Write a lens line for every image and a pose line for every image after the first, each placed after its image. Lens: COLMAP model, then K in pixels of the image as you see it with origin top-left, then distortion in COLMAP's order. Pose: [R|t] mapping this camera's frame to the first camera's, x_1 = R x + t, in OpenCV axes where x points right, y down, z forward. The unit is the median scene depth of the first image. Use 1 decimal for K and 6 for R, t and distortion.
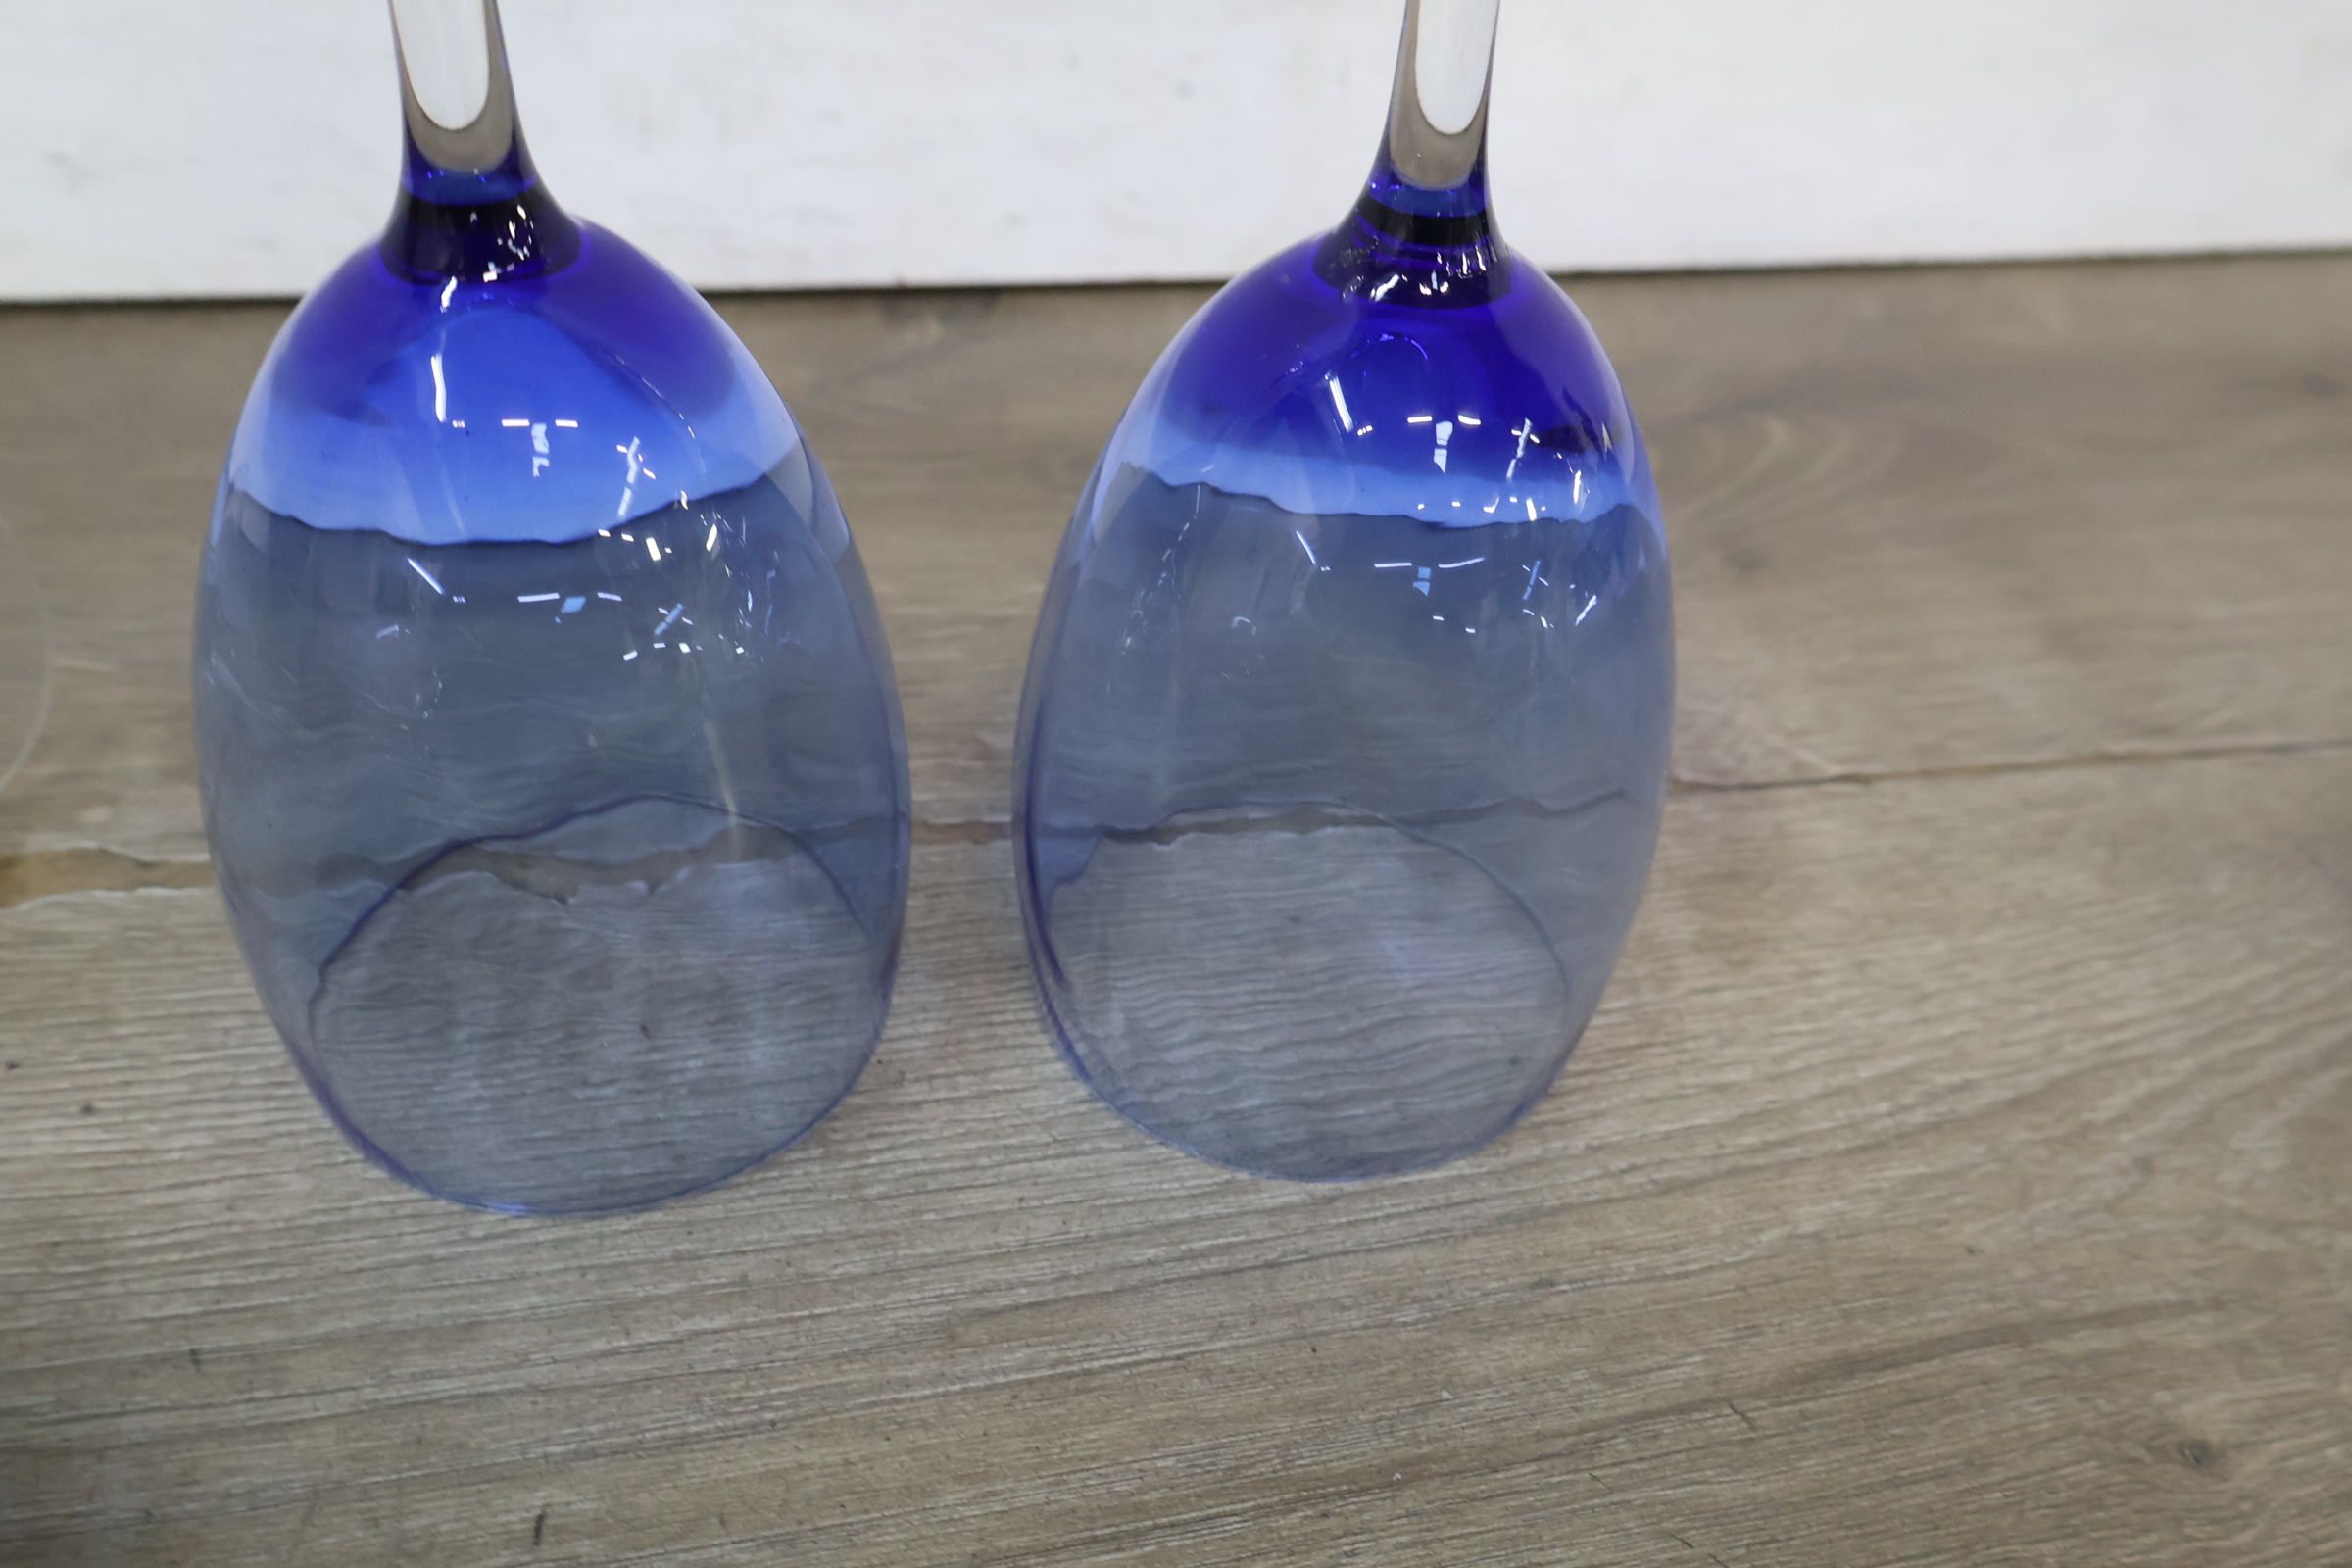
lens RADIAL K [[2081.0, 0, 1172.0], [0, 2081.0, 771.6], [0, 0, 1]] dist [0.006651, 0.014016]
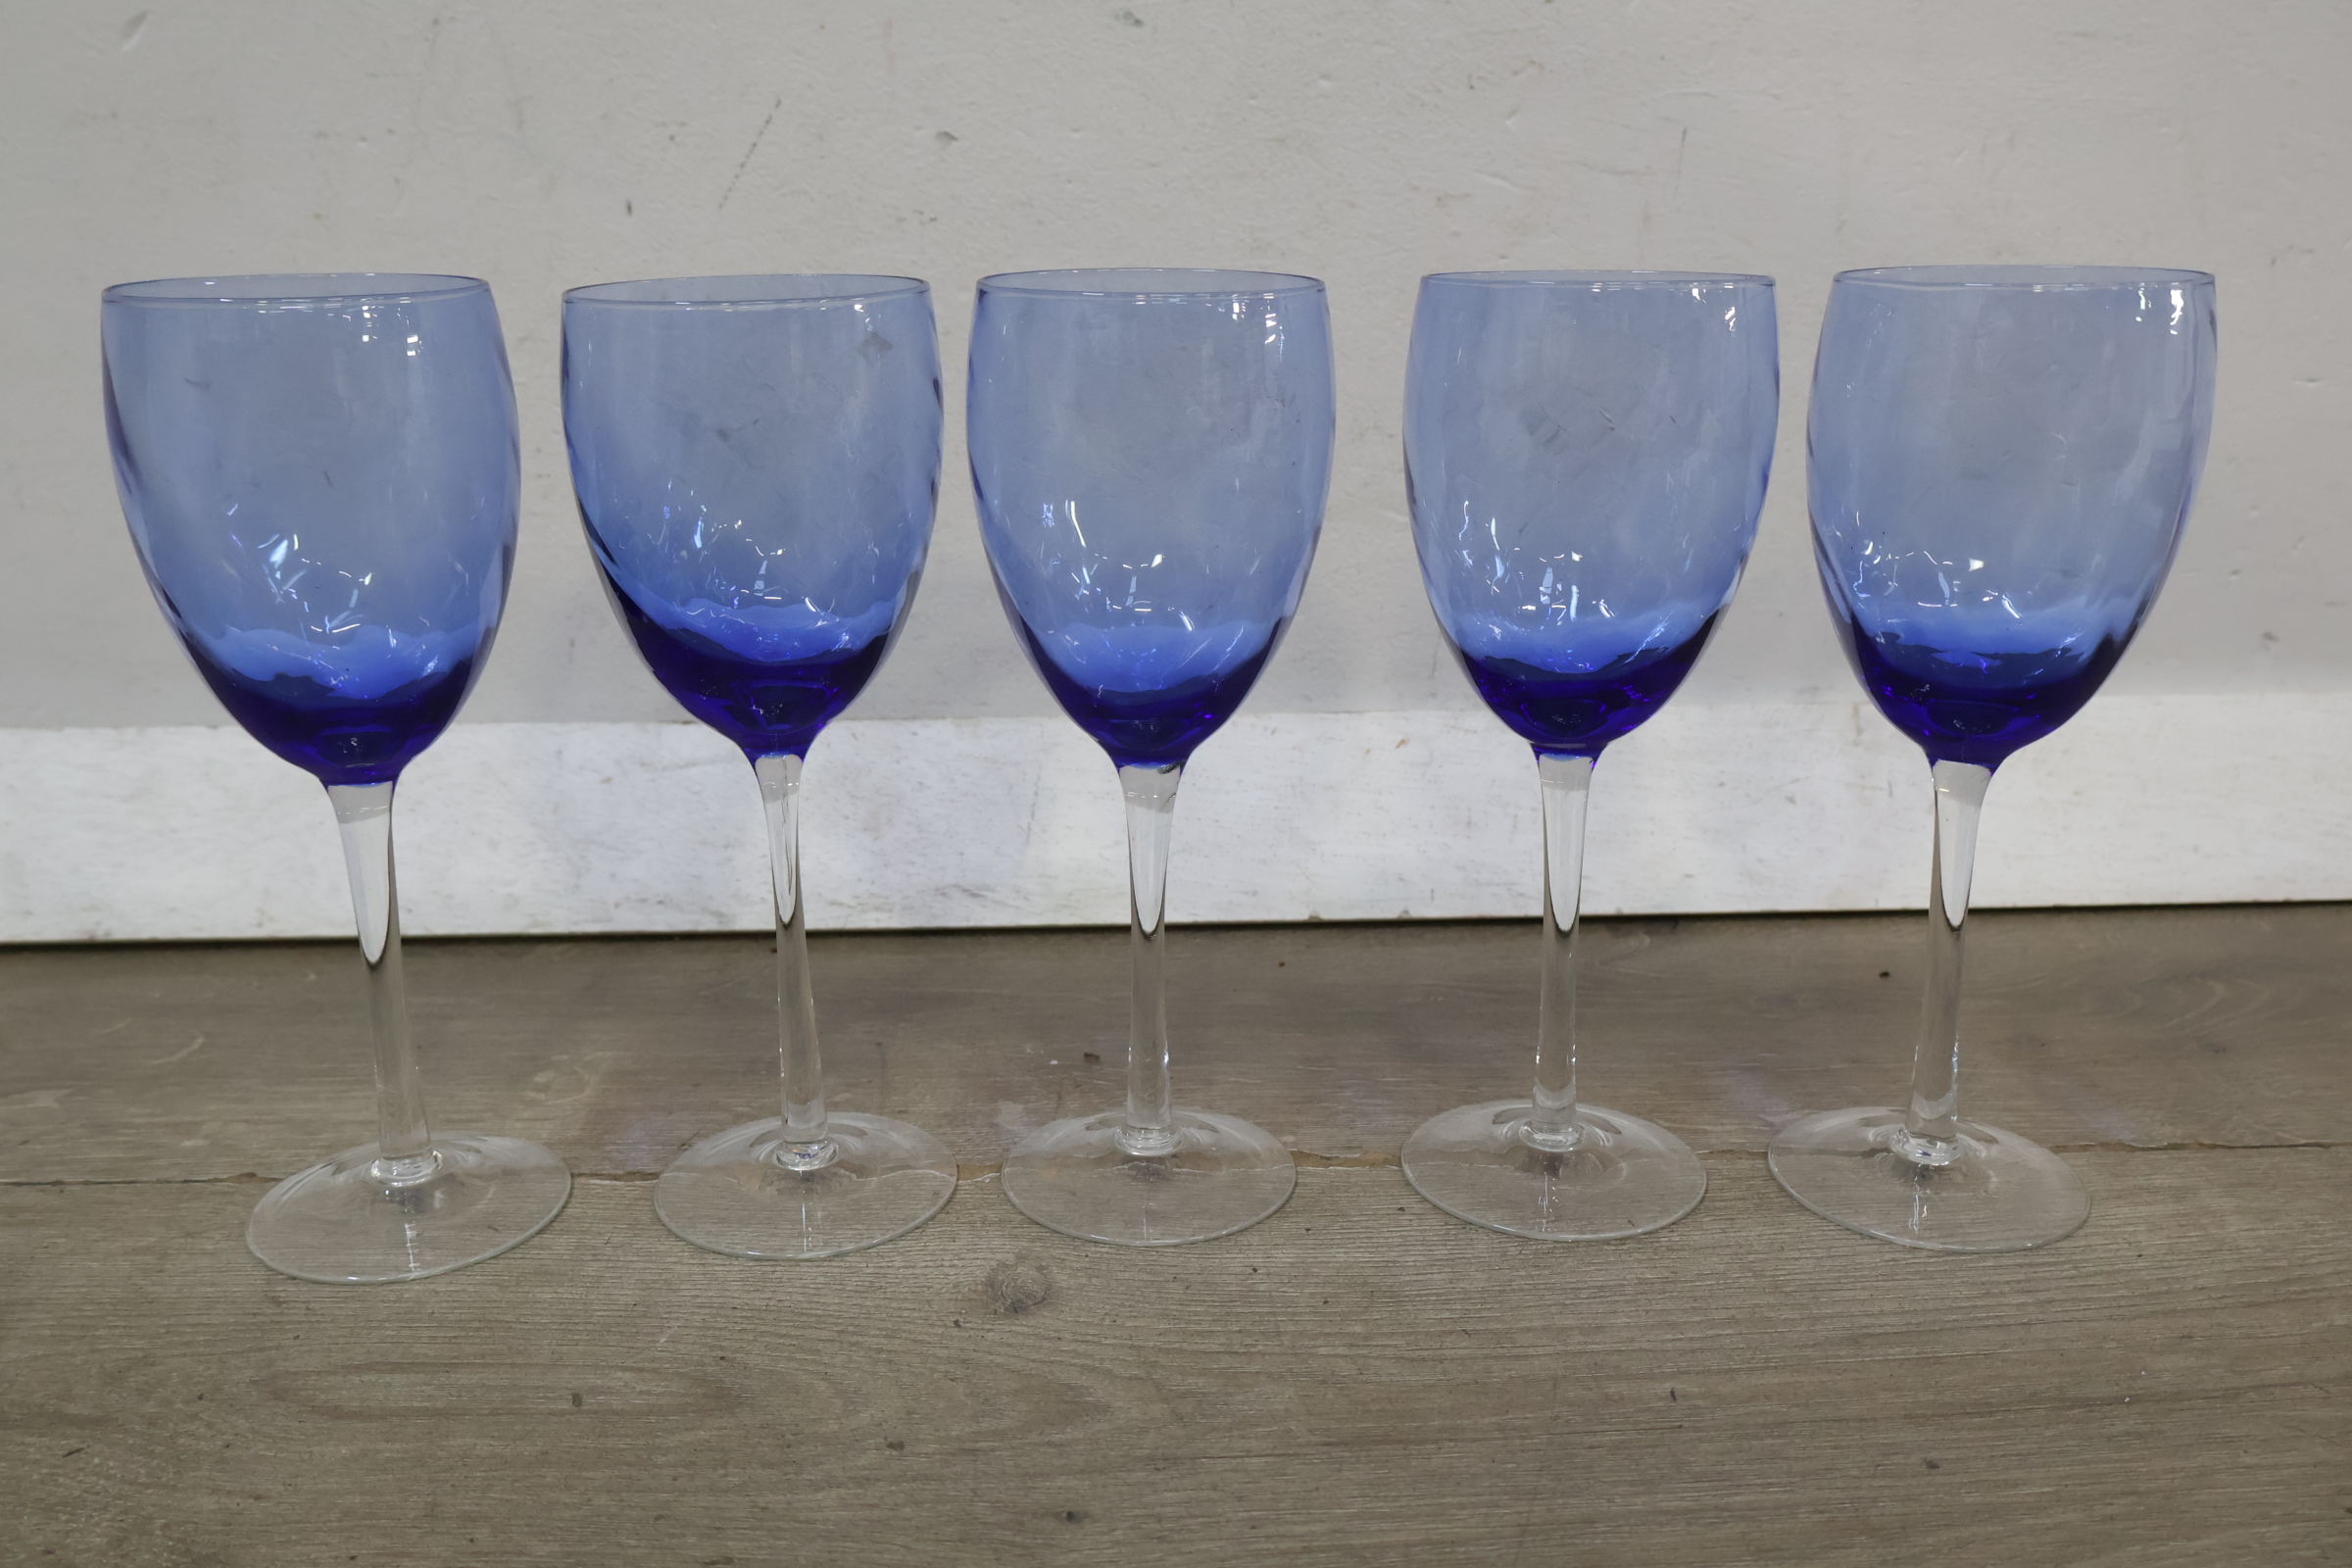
lens RADIAL K [[2081.0, 0, 1158.2], [0, 2081.0, 783.6], [0, 0, 1]] dist [0.006651, 0.014016]
pose [[0.988855, -0.026858, -0.146439, -0.423308], [-0.033327, 0.918701, -0.393546, 0.548205], [0.145103, 0.394040, 0.907567, -0.952914]]
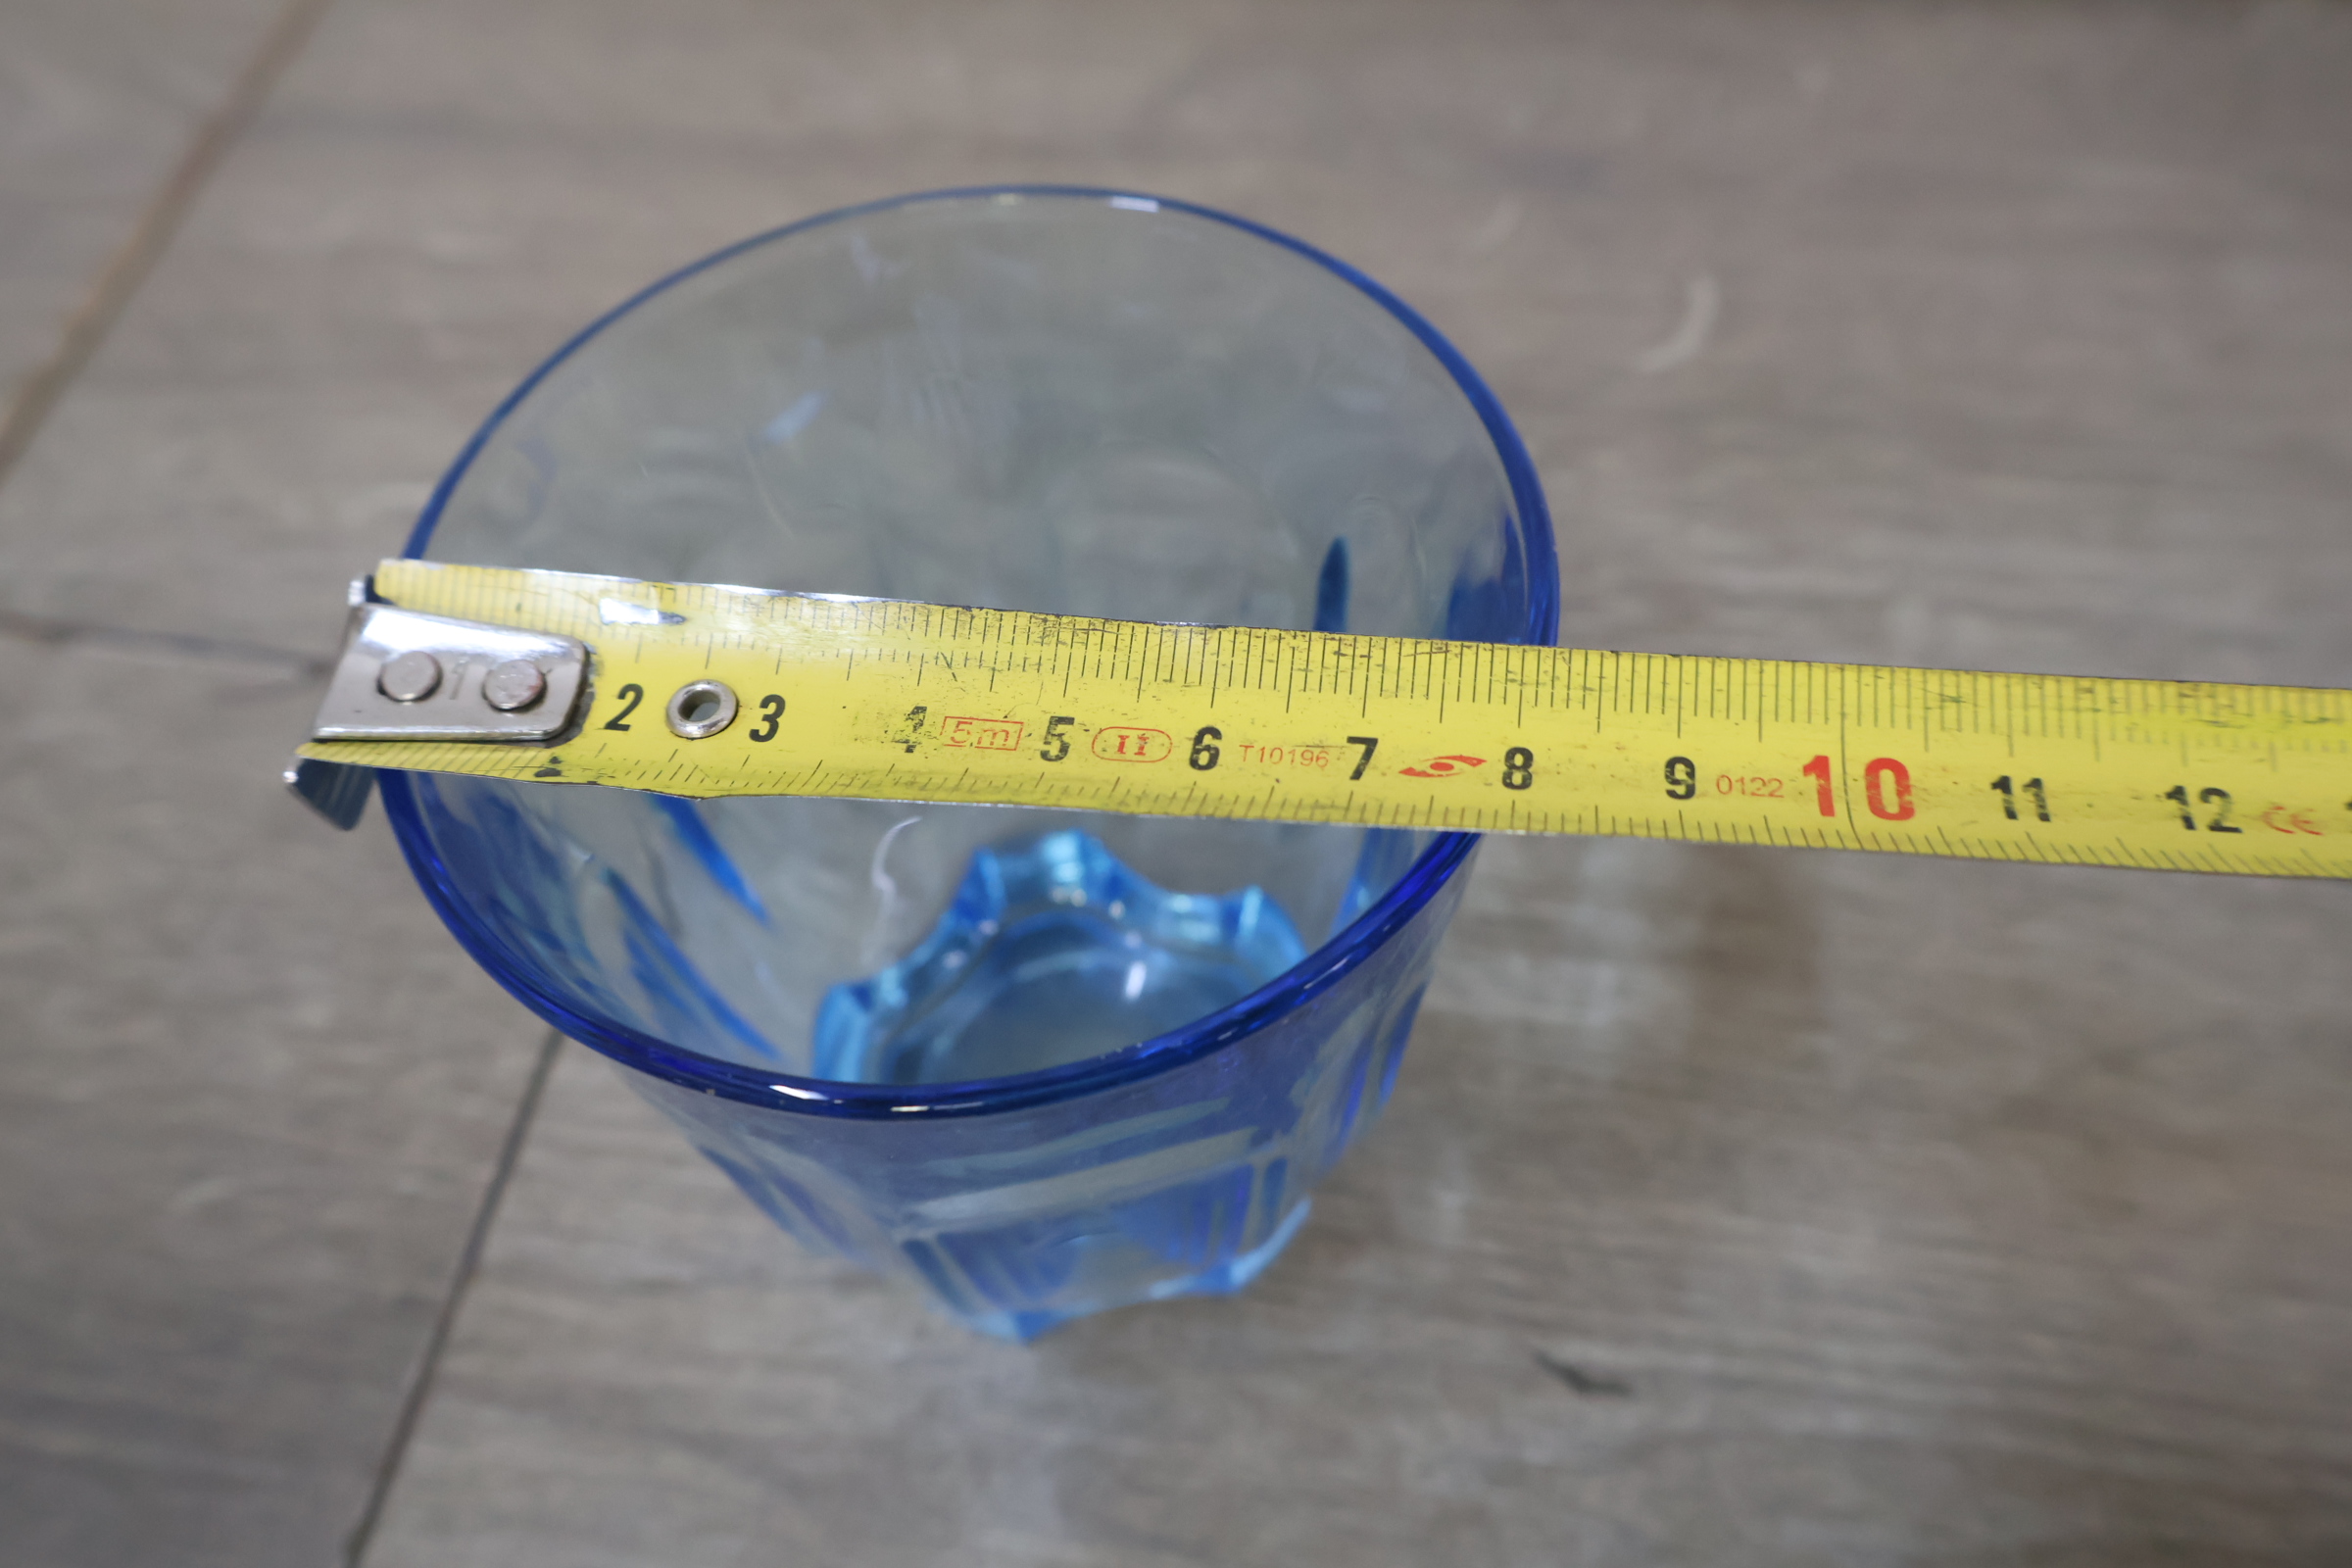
lens RADIAL K [[2081.0, 0, 1184.4], [0, 2081.0, 771.4], [0, 0, 1]] dist [0.006651, 0.014016]
pose [[0.939936, 0.188173, -0.284799, -1.785369], [-0.106906, 0.954636, 0.277923, -0.132872], [0.324177, -0.230783, 0.917414, -0.017672]]
